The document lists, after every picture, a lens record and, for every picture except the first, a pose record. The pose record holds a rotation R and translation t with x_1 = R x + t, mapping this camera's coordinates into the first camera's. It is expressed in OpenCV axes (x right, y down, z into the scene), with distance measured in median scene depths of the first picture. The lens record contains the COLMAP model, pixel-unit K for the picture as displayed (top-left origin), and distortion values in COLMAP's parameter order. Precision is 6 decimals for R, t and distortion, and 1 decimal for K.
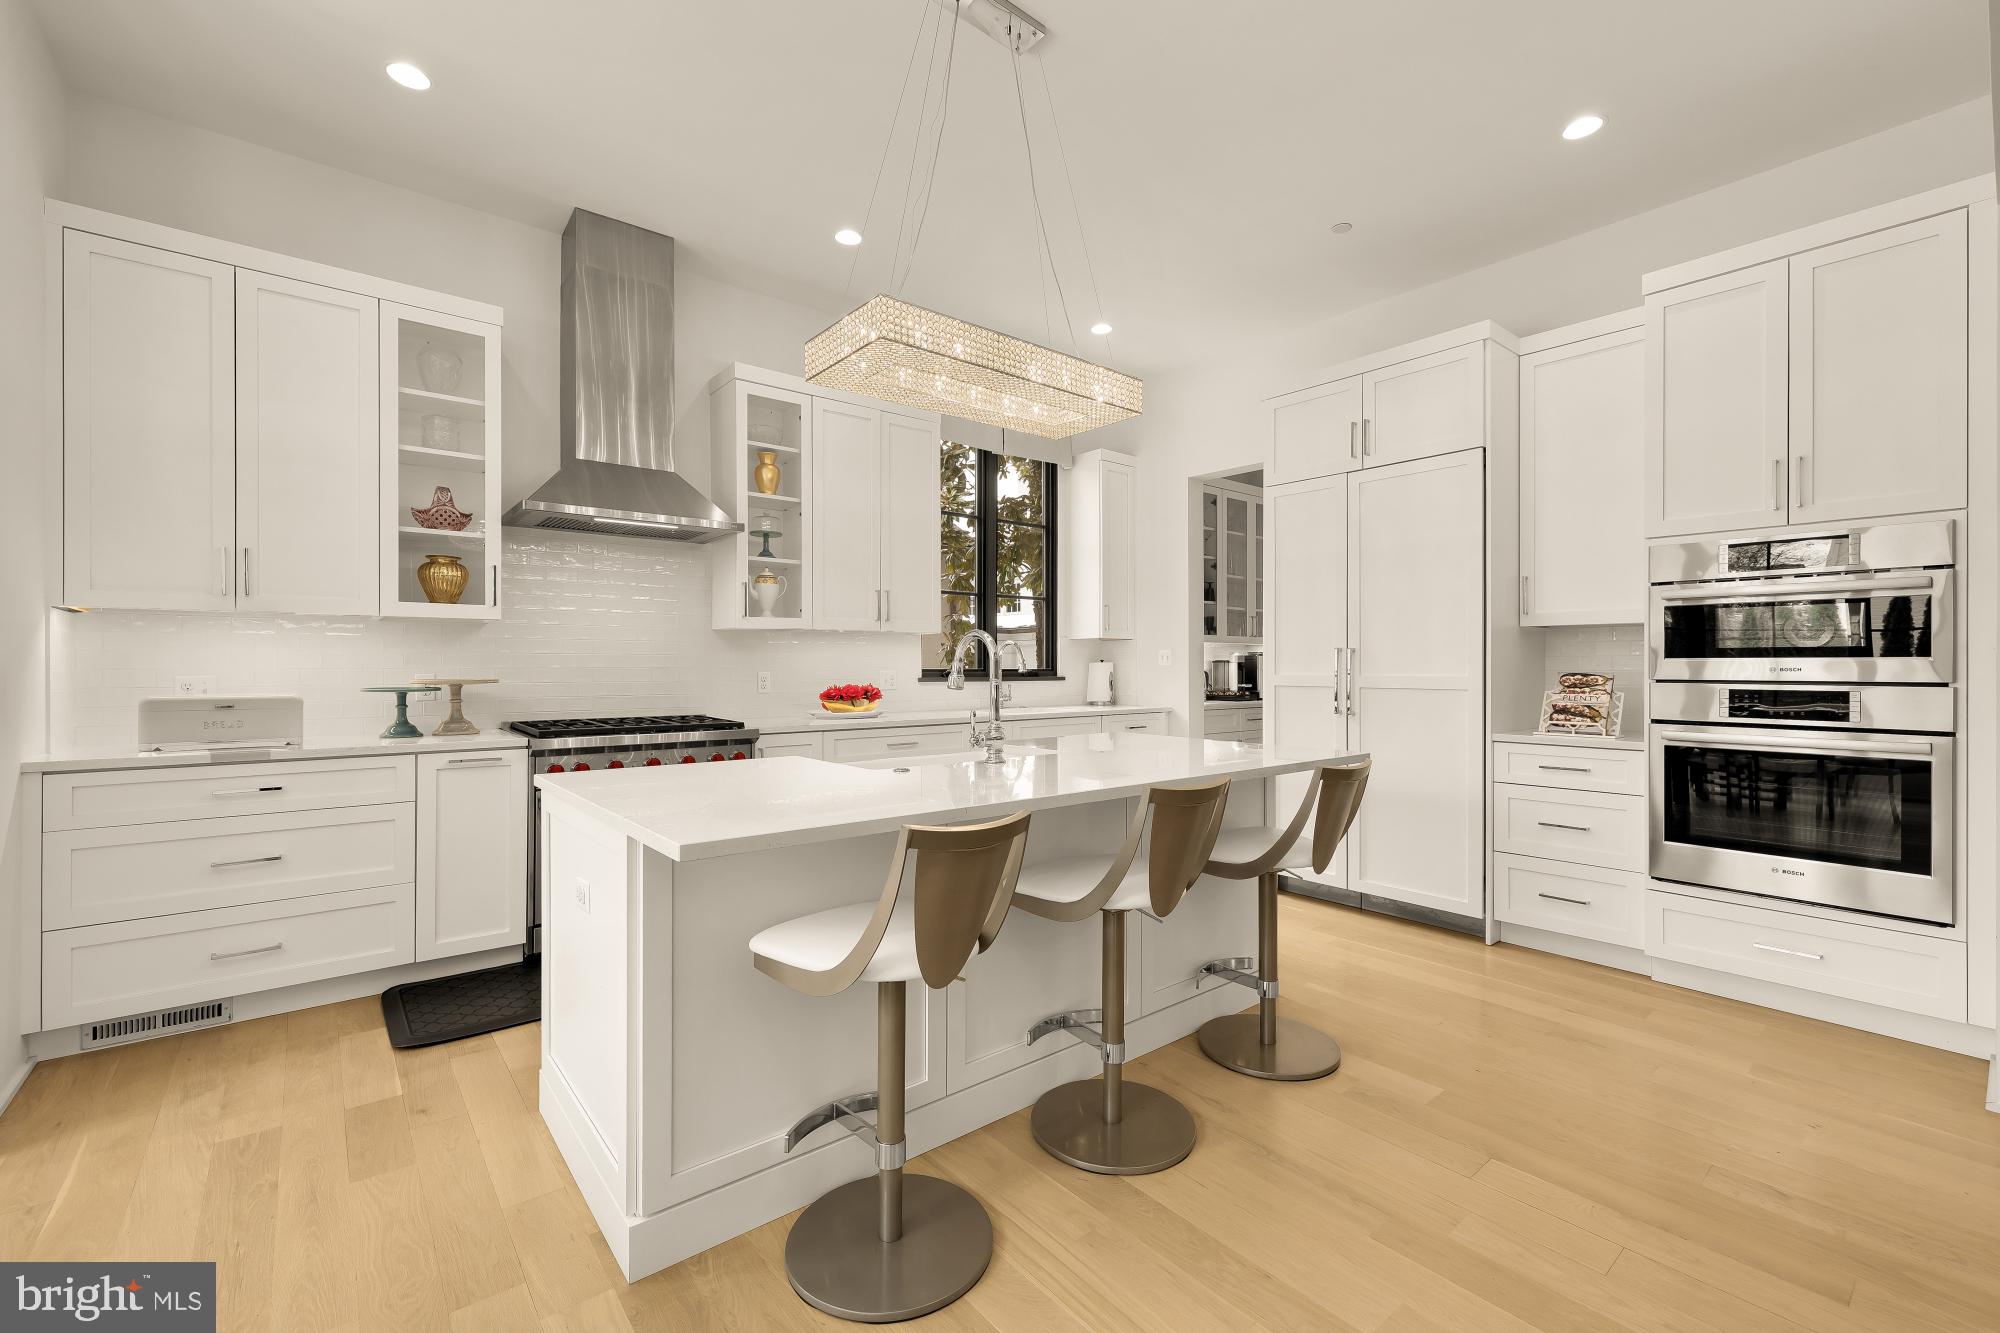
lens RADIAL K [[822.0, 0, 1005.6], [0, 822.0, 663.9], [0, 0, 1]] dist [-0.001031, 0.000116]
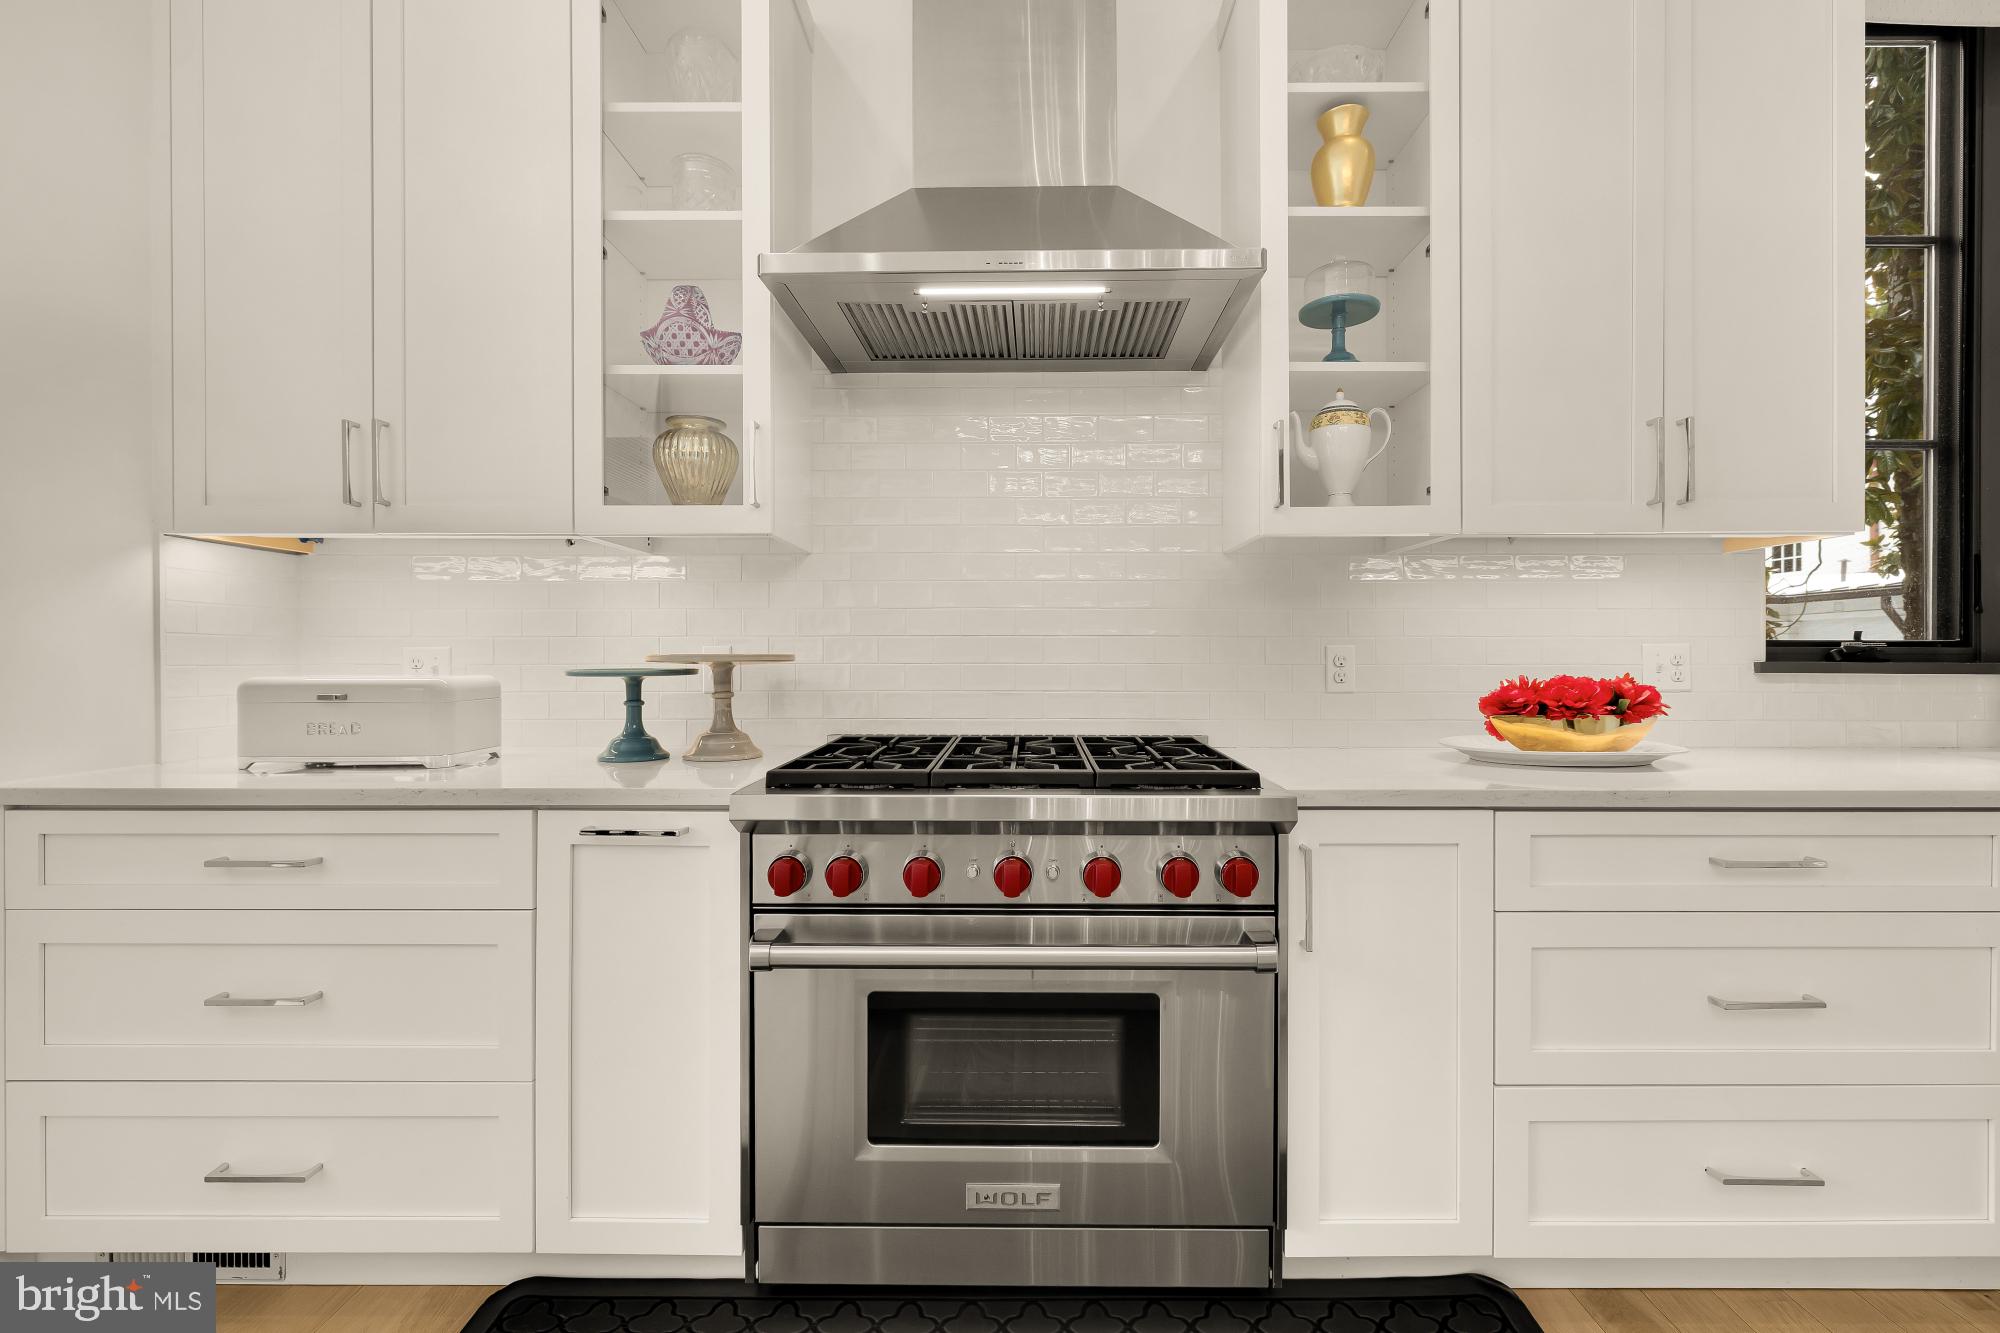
lens RADIAL K [[858.4, 0, 1012.9], [0, 858.4, 658.0], [0, 0, 1]] dist [-0.002459, 0.000393]
pose [[0.763050, 0.000483, -0.646339, -0.170737], [0.001717, 0.999995, 0.002774, 0.020159], [0.646337, -0.003227, 0.763045, 0.703199]]
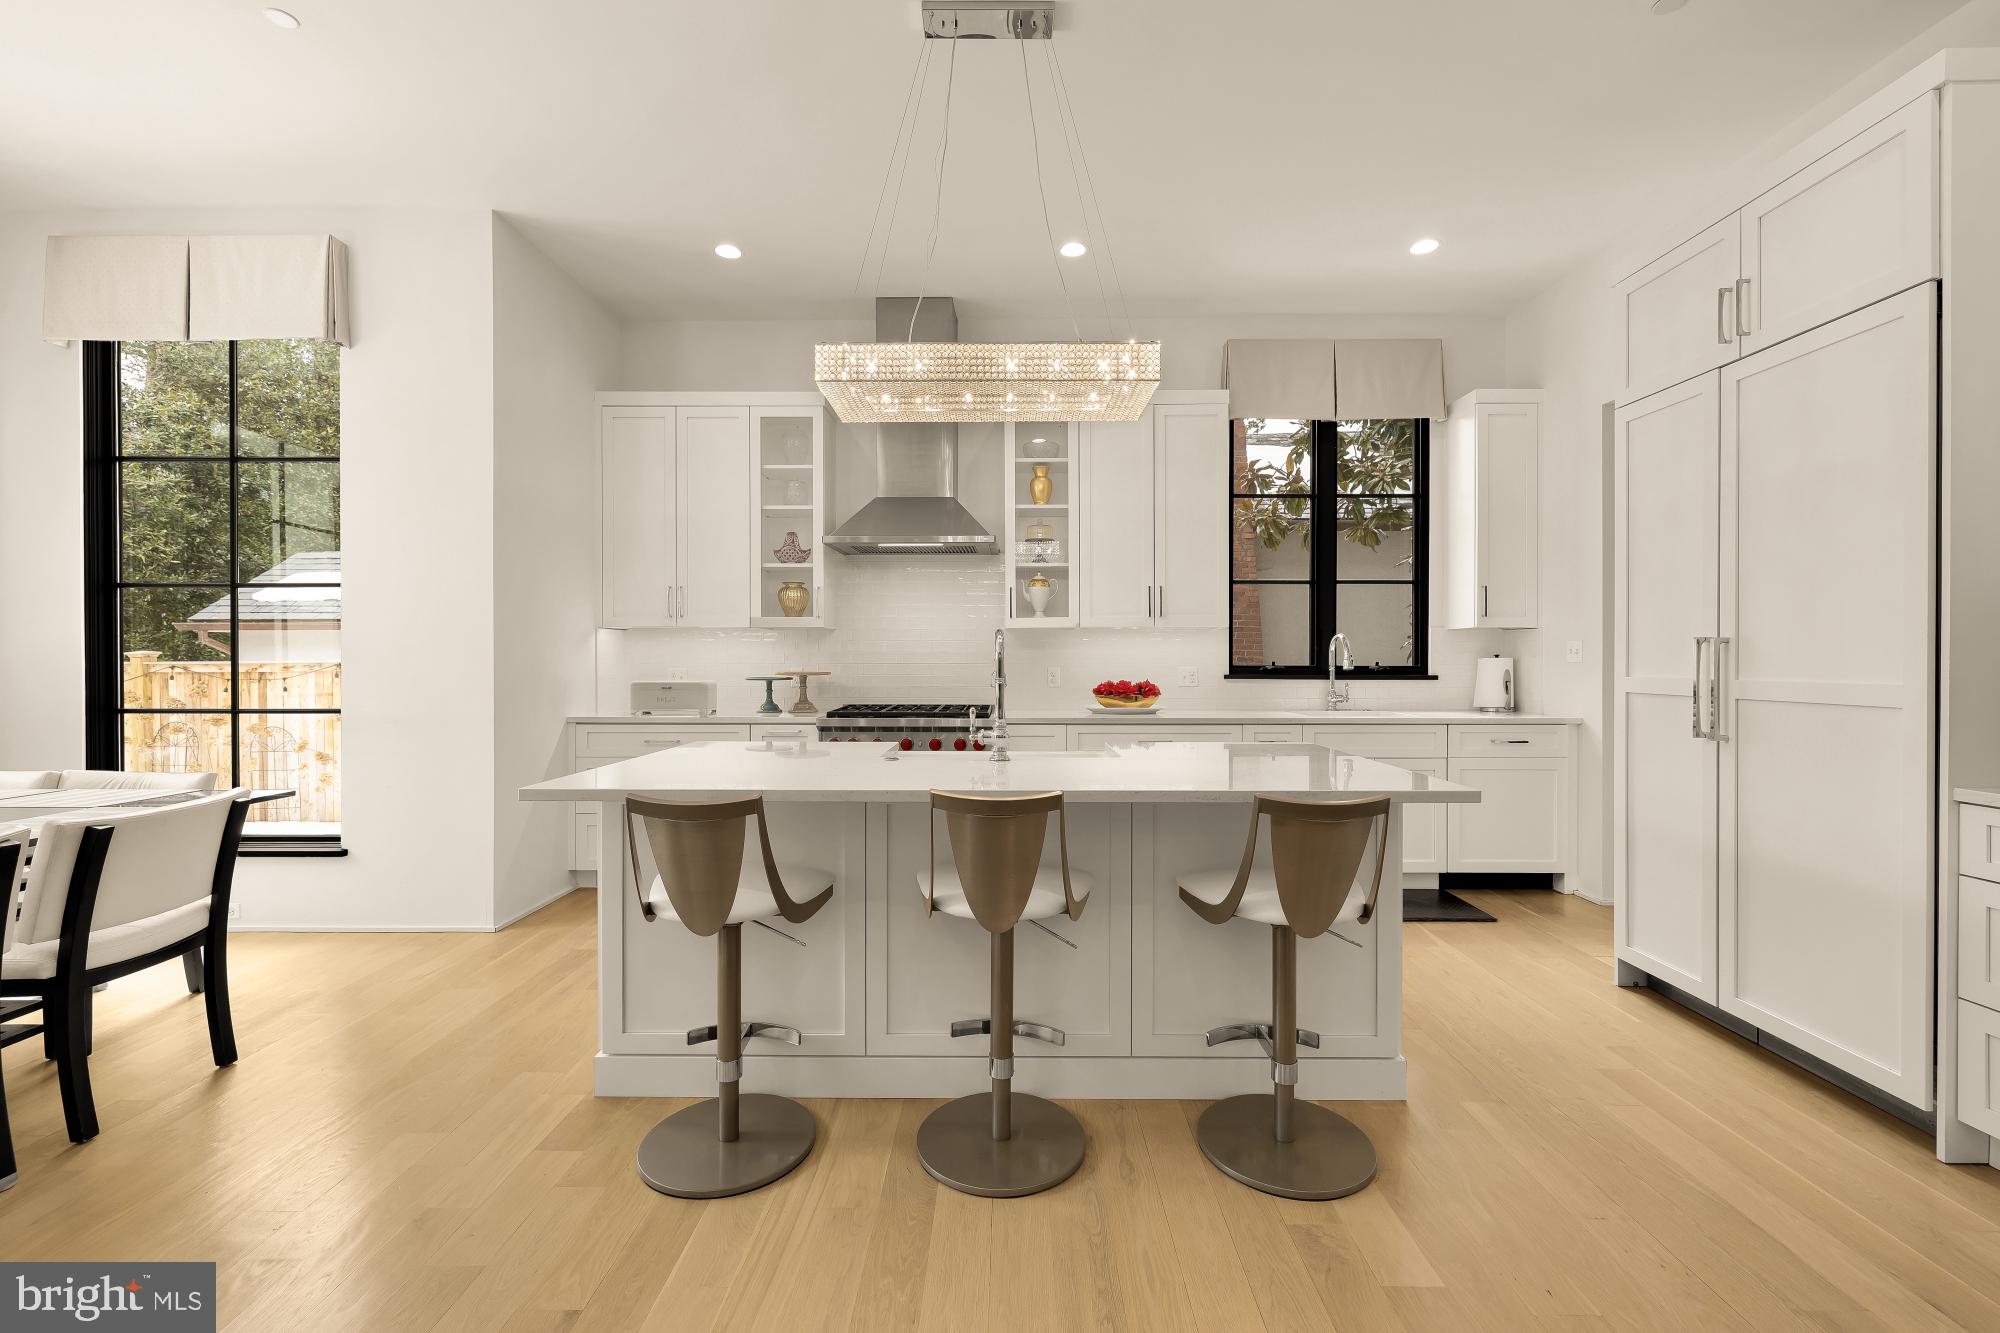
lens RADIAL K [[822.0, 0, 1007.0], [0, 822.0, 662.5], [0, 0, 1]] dist [-0.001031, 0.000116]
pose [[0.771843, 0.003280, -0.635804, 0.463033], [0.000935, 0.999980, 0.006293, -0.005015], [0.635812, -0.005451, 0.771825, 0.162740]]
